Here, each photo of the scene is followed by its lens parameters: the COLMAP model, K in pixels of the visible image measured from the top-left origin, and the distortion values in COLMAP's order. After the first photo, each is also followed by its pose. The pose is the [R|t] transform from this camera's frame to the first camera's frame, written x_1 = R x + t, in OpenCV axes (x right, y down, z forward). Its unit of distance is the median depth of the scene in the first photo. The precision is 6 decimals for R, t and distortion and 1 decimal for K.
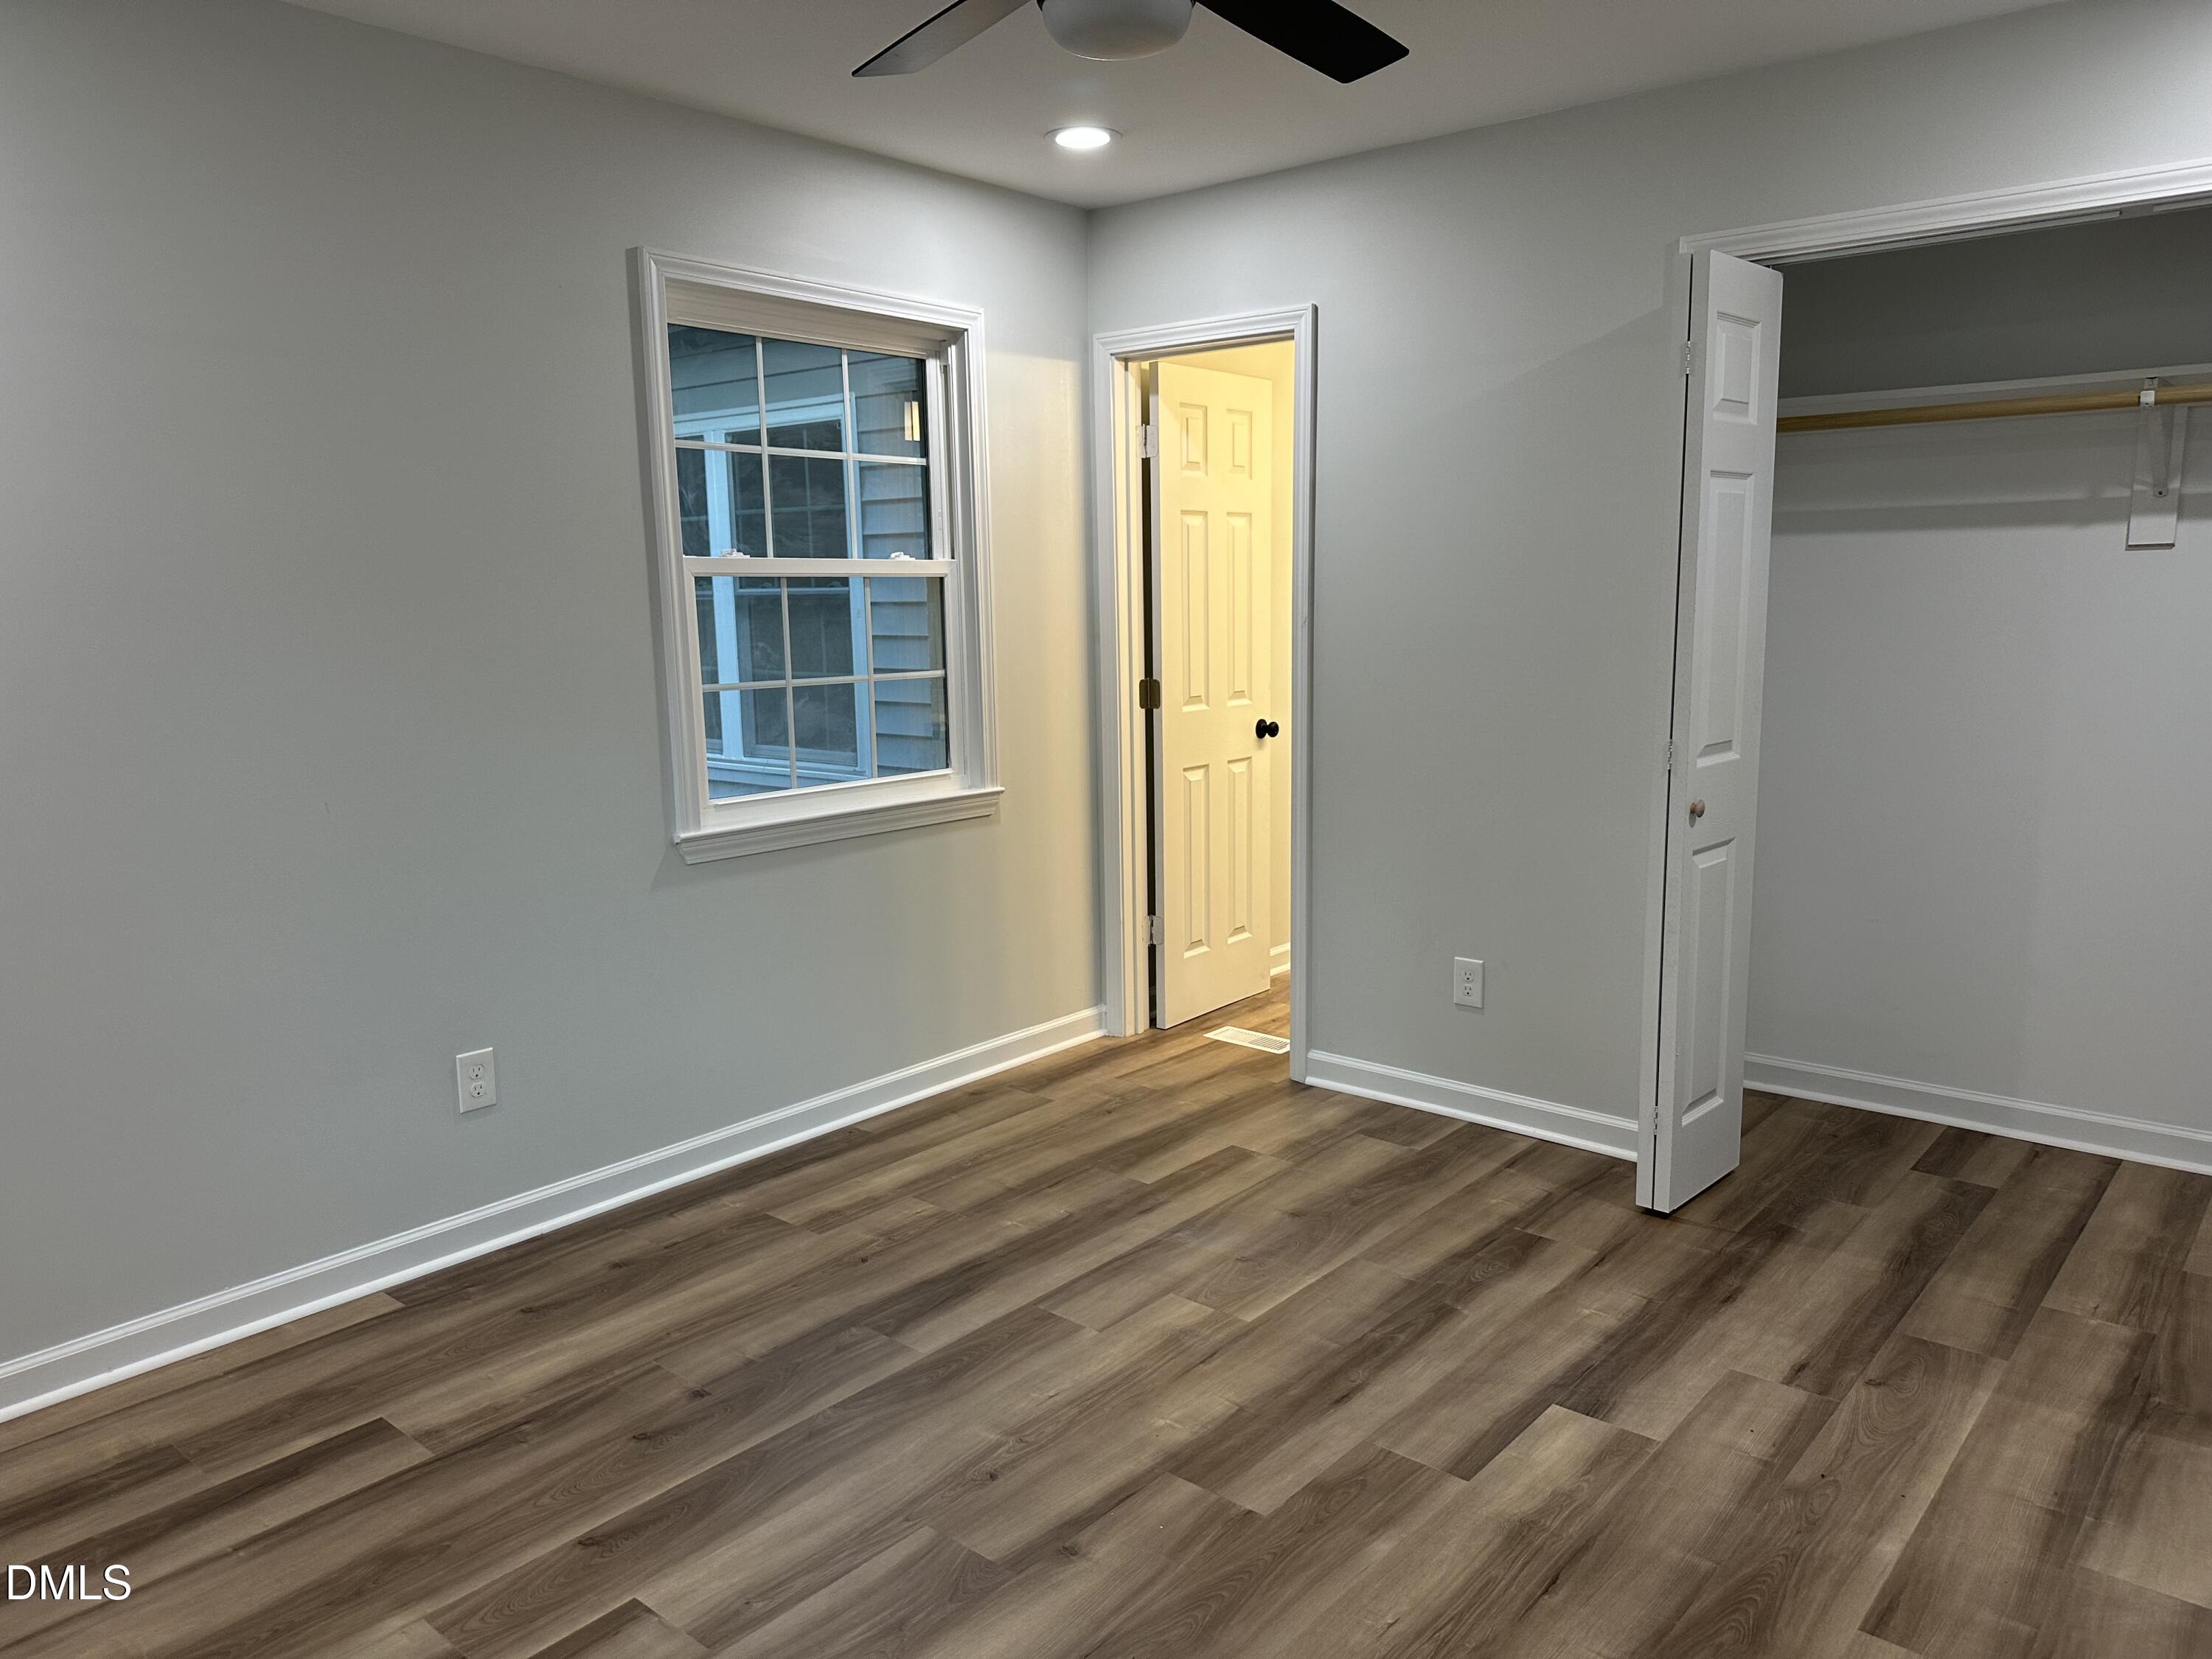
lens RADIAL K [[1565.5, 0, 1118.4], [0, 1565.5, 821.1], [0, 0, 1]] dist [0.068353, -0.048621]
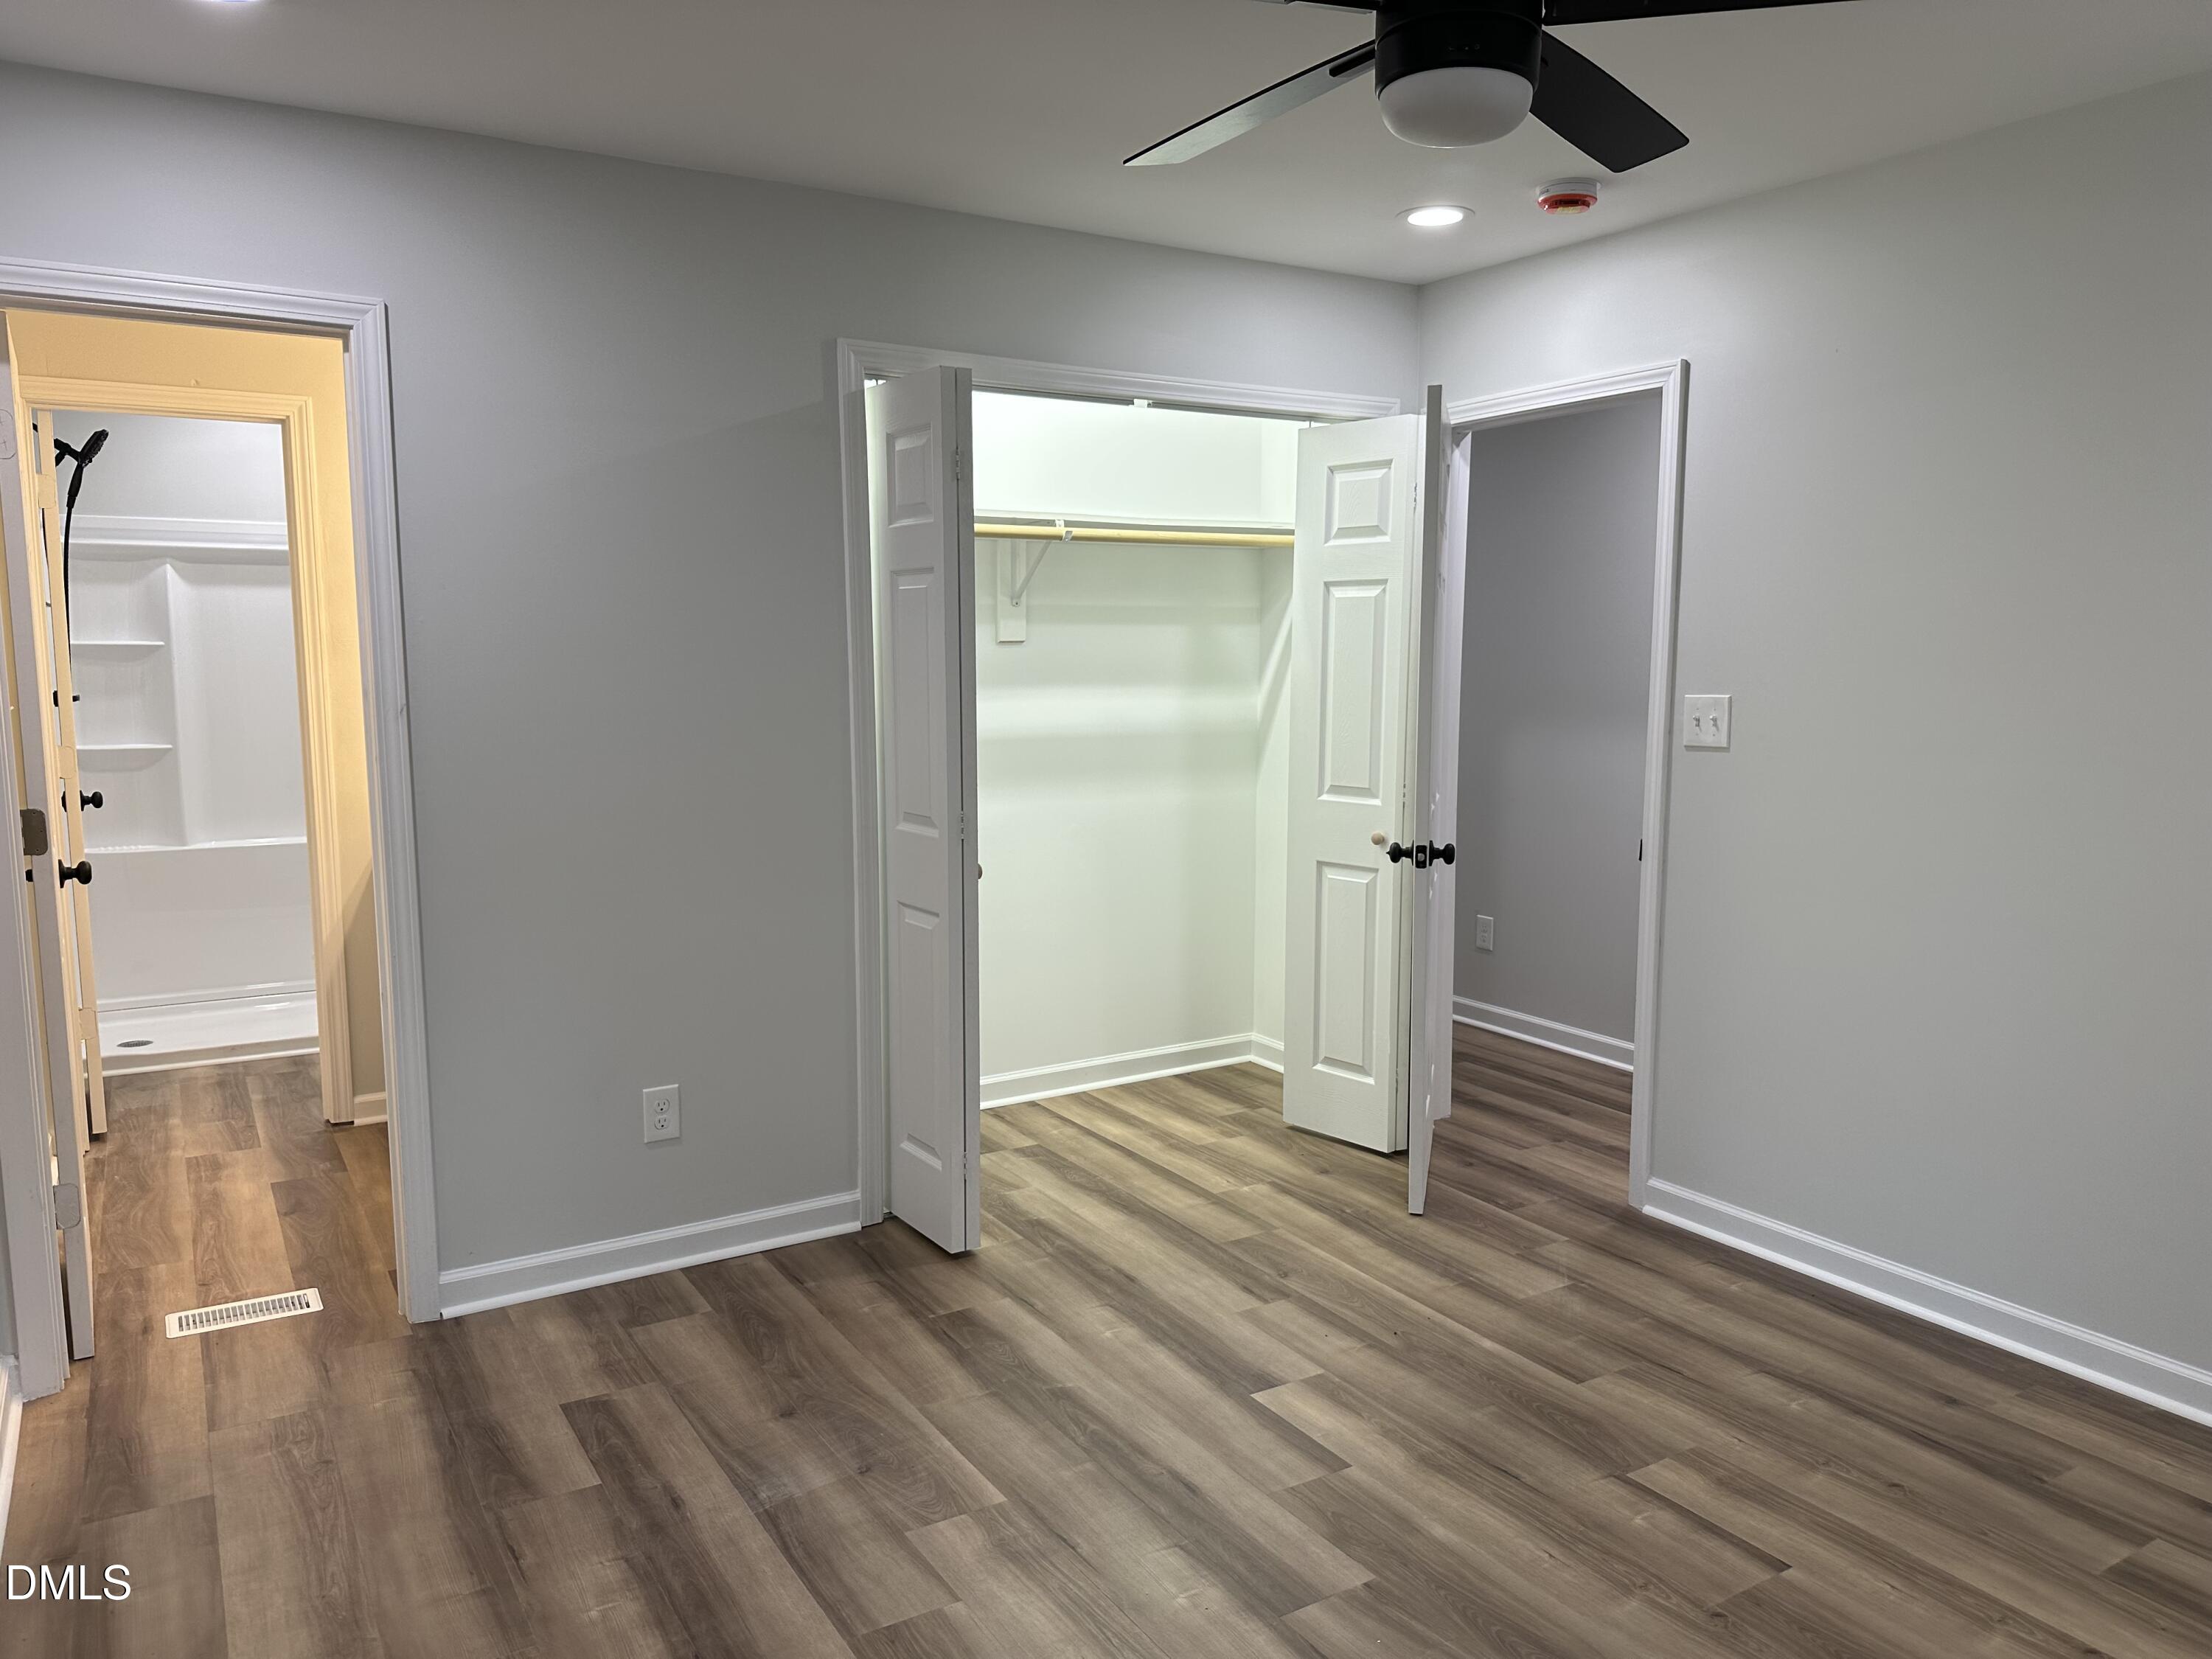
lens RADIAL K [[1565.5, 0, 1114.3], [0, 1565.5, 825.4], [0, 0, 1]] dist [0.068353, -0.048621]
pose [[0.316467, -0.098996, 0.943424, -0.616860], [0.134978, 0.989119, 0.058513, -0.090314], [-0.938951, 0.108825, 0.326386, 0.534733]]
